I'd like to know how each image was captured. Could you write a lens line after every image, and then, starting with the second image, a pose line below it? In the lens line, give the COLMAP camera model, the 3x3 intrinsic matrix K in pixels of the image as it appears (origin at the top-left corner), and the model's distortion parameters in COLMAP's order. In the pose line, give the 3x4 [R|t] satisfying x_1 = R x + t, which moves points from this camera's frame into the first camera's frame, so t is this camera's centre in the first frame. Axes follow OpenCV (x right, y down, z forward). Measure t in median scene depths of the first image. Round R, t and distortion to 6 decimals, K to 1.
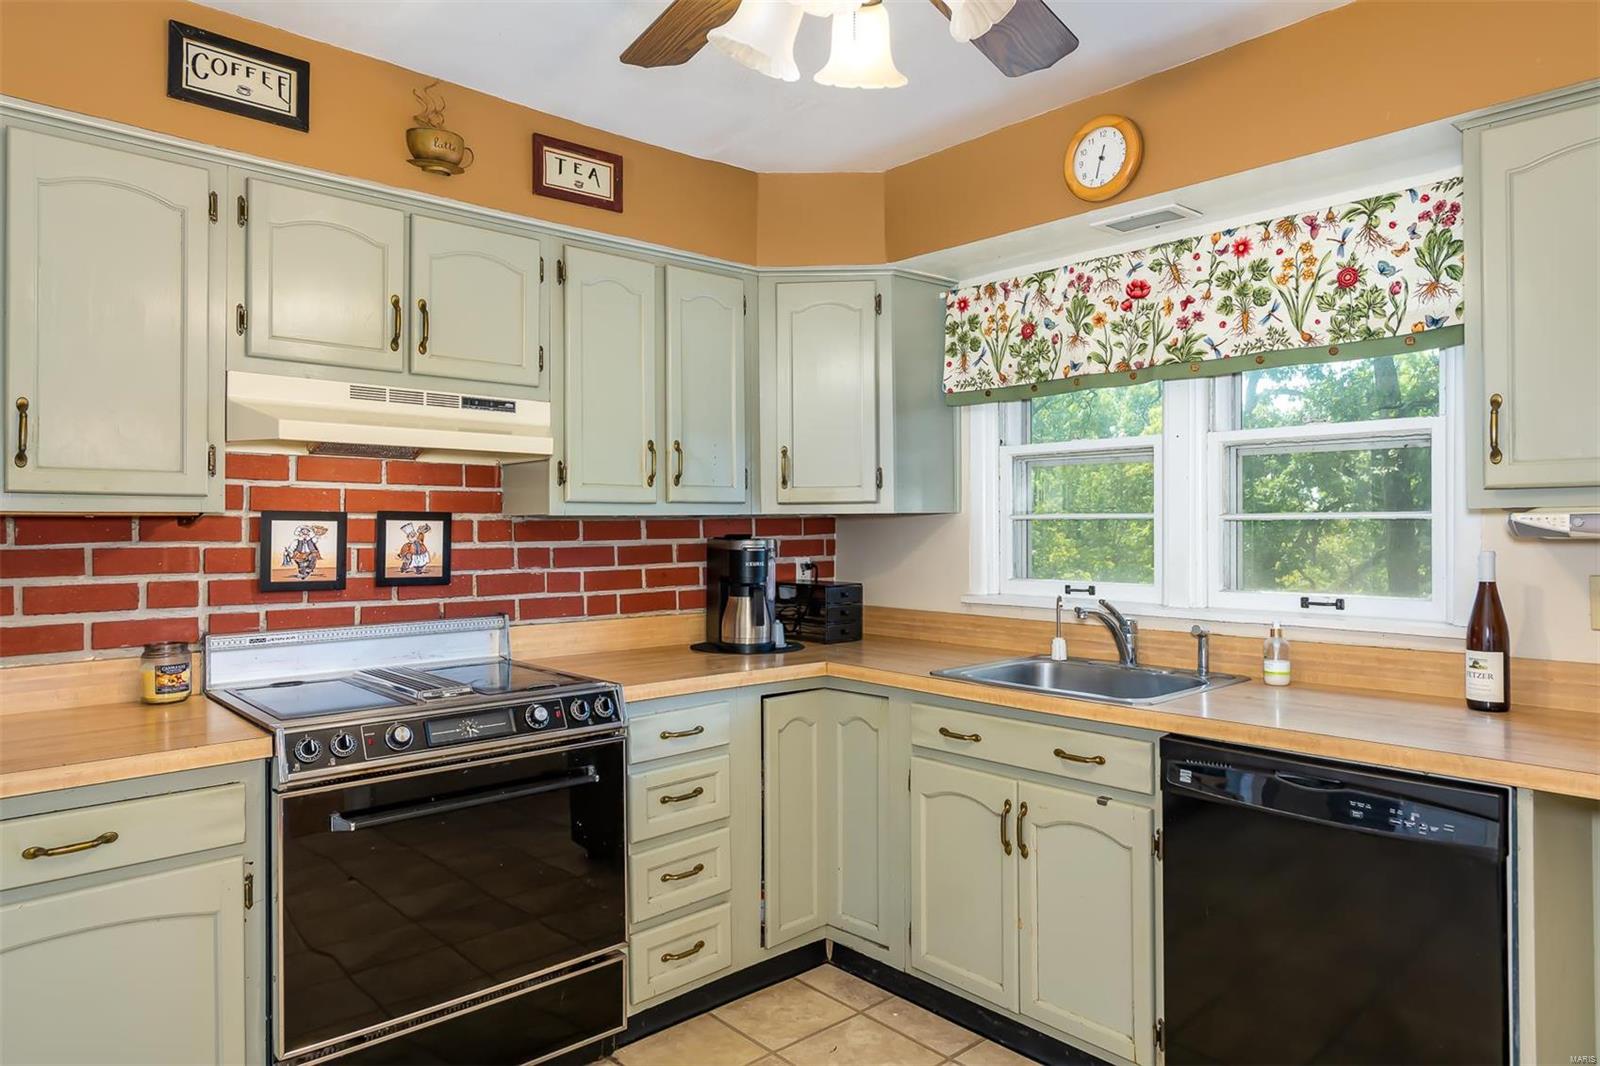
lens RADIAL K [[997.1, 0, 802.1], [0, 997.1, 525.0], [0, 0, 1]] dist [0.010230, -0.003883]
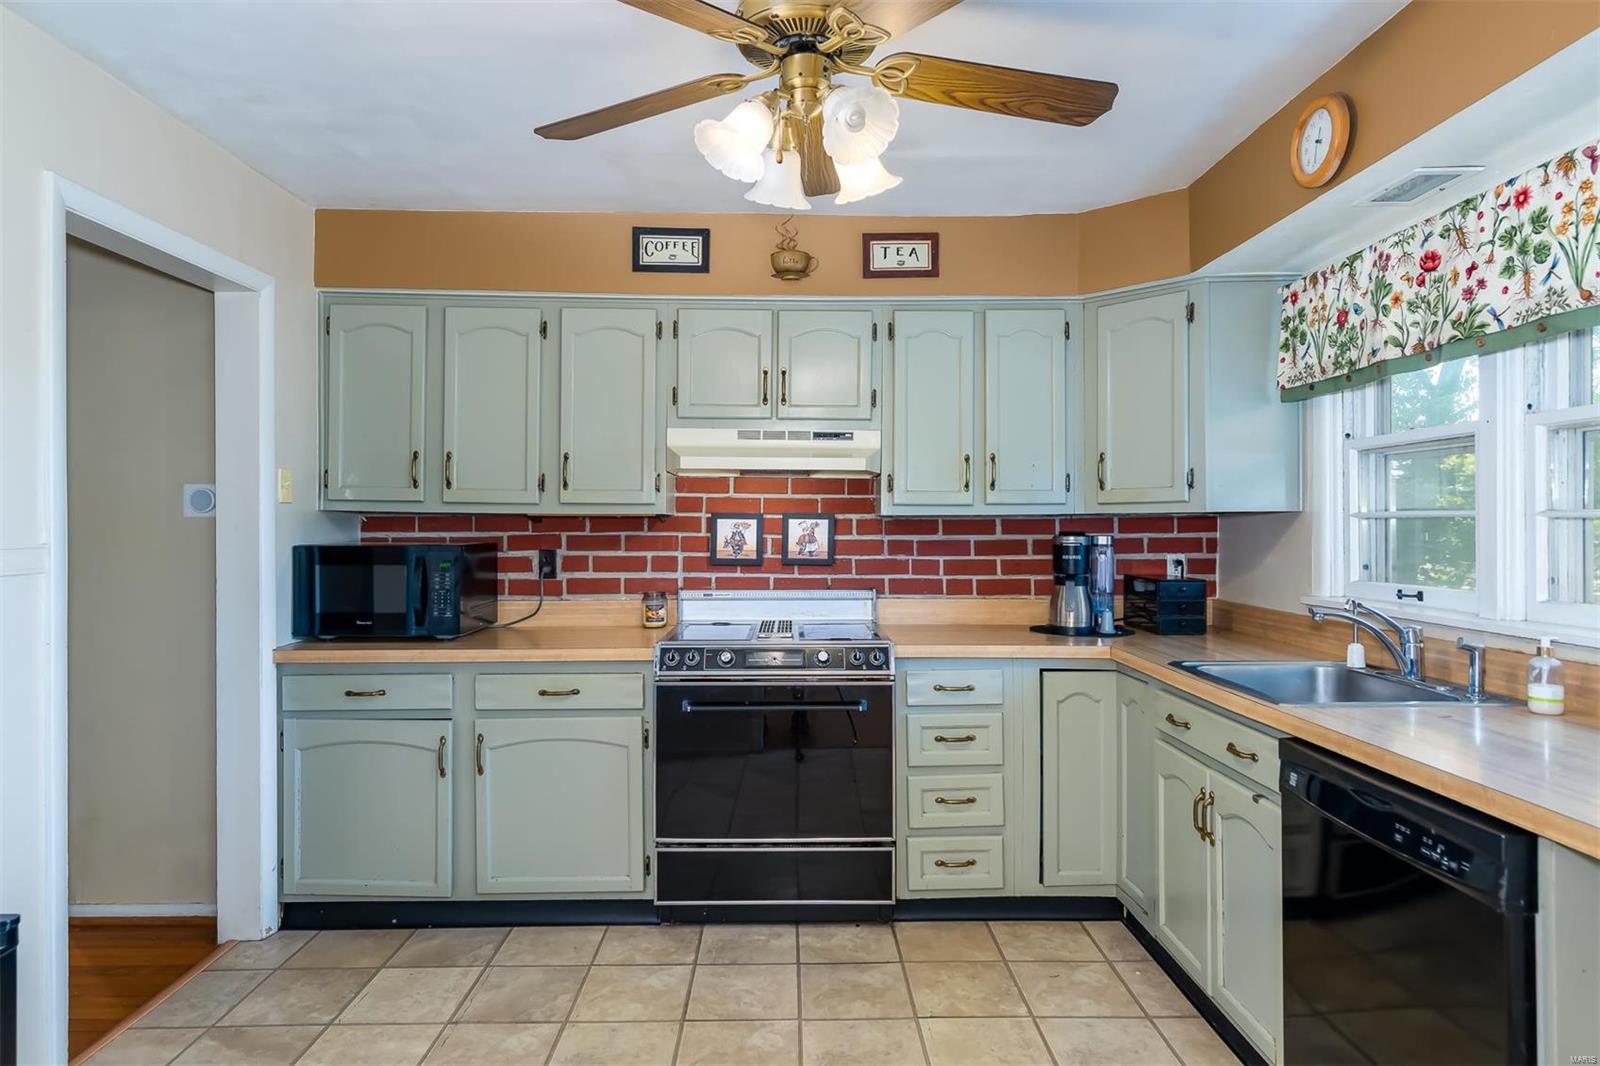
lens RADIAL K [[920.4, 0, 799.6], [0, 920.4, 525.0], [0, 0, 1]] dist [0.005692, -0.000414]
pose [[0.751926, 0.003297, -0.659240, 0.489790], [-0.003286, 0.999994, 0.001253, 0.002470], [0.659240, 0.001224, 0.751932, 0.002481]]
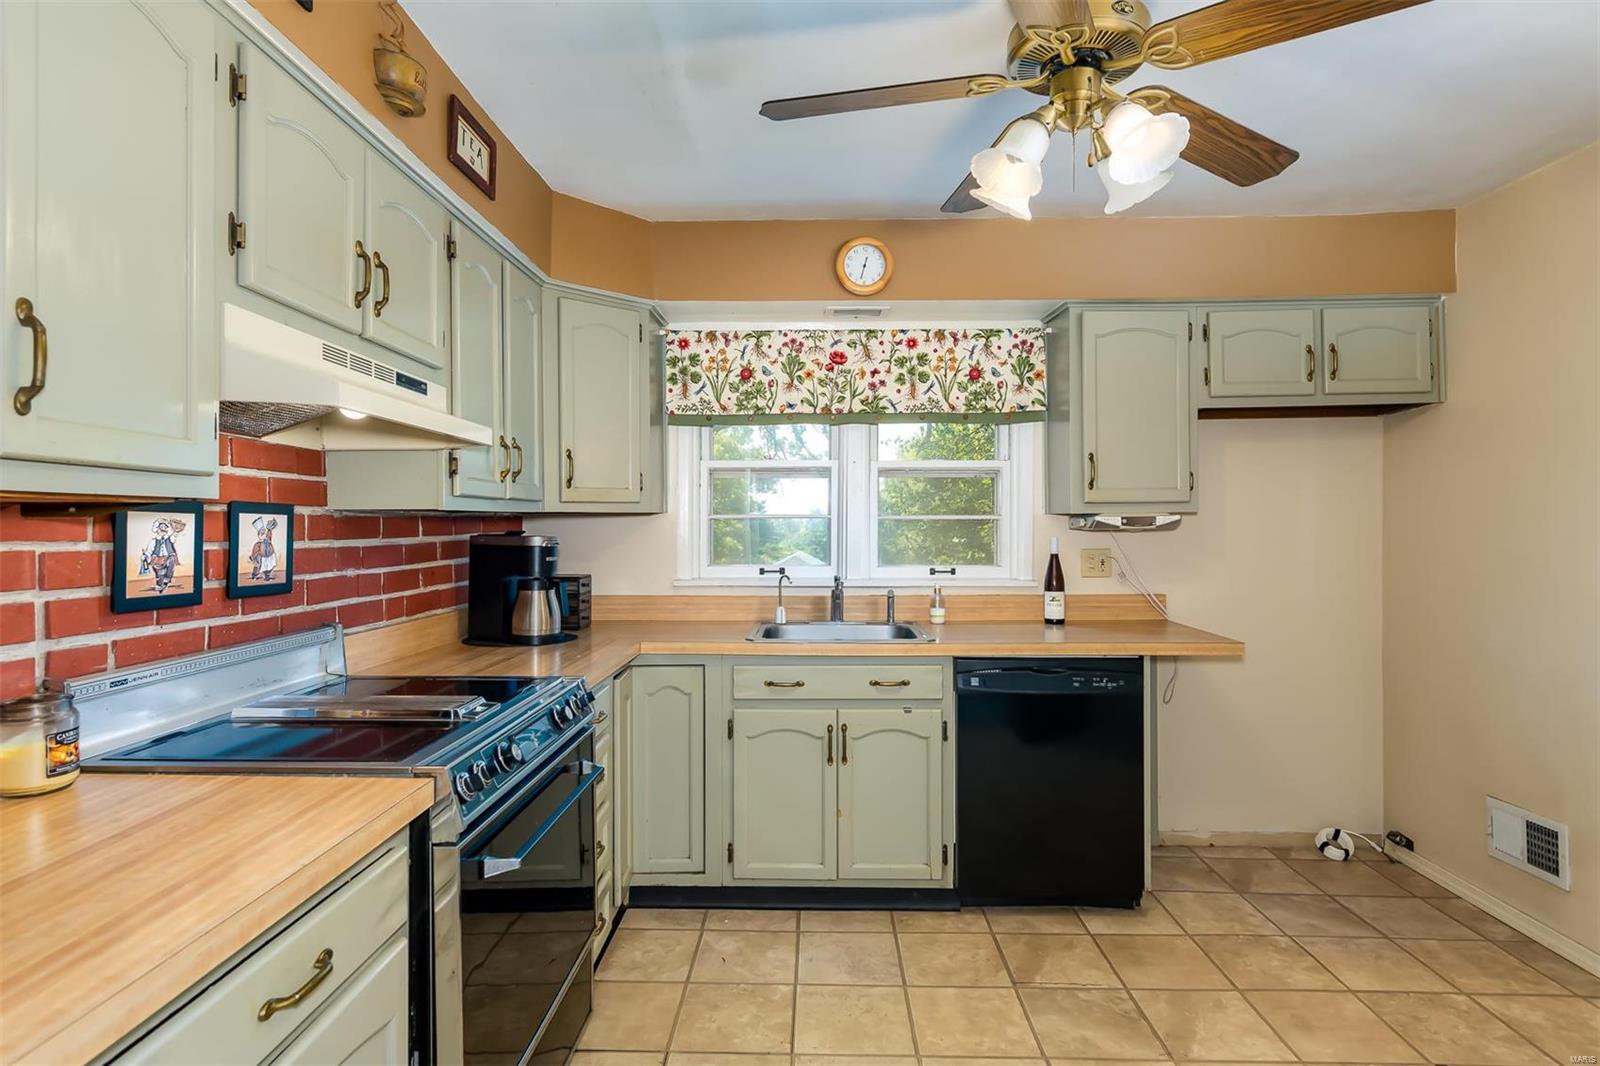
lens RADIAL K [[828.7, 0, 799.5], [0, 828.7, 526.1], [0, 0, 1]] dist [0.006358, -0.000417]
pose [[0.689628, 0.000570, 0.724164, -0.598361], [0.000008, 1.000000, -0.000796, 0.006064], [-0.724164, 0.000555, 0.689627, 0.239040]]
